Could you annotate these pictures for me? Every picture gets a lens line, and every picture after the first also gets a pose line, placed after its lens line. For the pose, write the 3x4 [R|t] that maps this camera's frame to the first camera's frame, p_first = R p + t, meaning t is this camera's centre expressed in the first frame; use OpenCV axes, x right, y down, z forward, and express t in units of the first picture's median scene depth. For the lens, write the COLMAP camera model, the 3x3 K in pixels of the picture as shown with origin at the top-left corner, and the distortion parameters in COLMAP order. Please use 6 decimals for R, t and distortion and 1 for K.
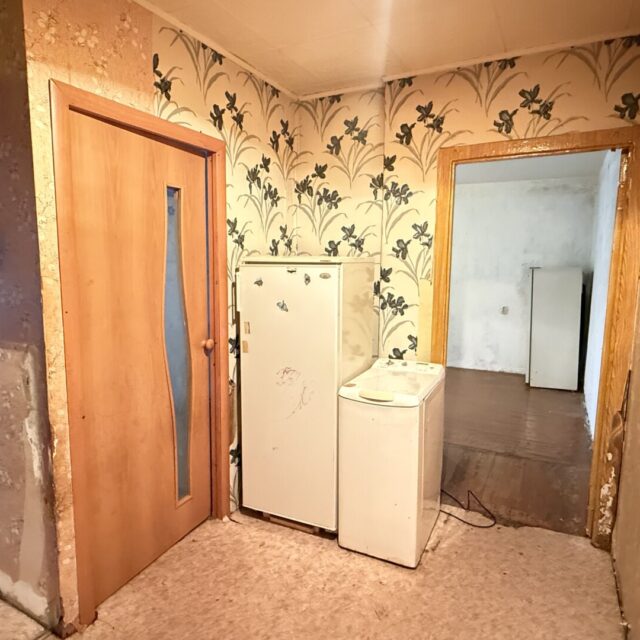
lens RADIAL K [[455.9, 0, 318.0], [0, 455.9, 319.1], [0, 0, 1]] dist [-0.000243, 0.000410]
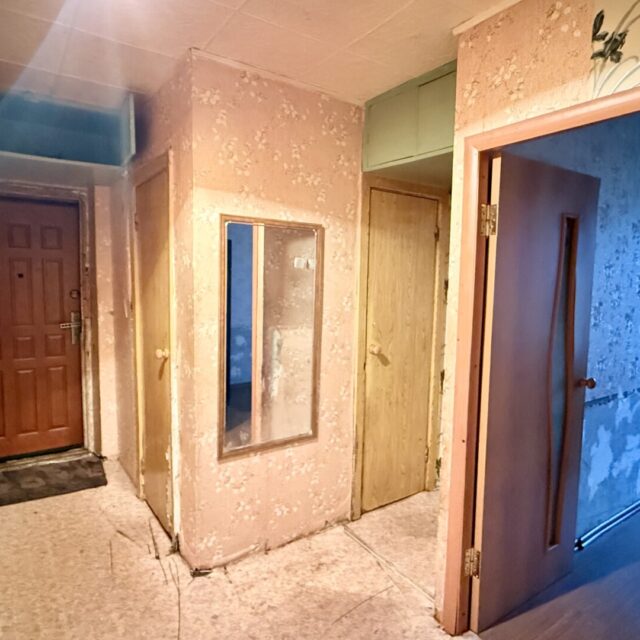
lens RADIAL K [[455.9, 0, 320.2], [0, 455.9, 321.3], [0, 0, 1]] dist [-0.000243, 0.000410]
pose [[-0.445629, 0.075161, -0.892057, 0.526405], [-0.118885, 0.982675, 0.142186, -0.149113], [0.887289, 0.169414, -0.428973, 0.999369]]
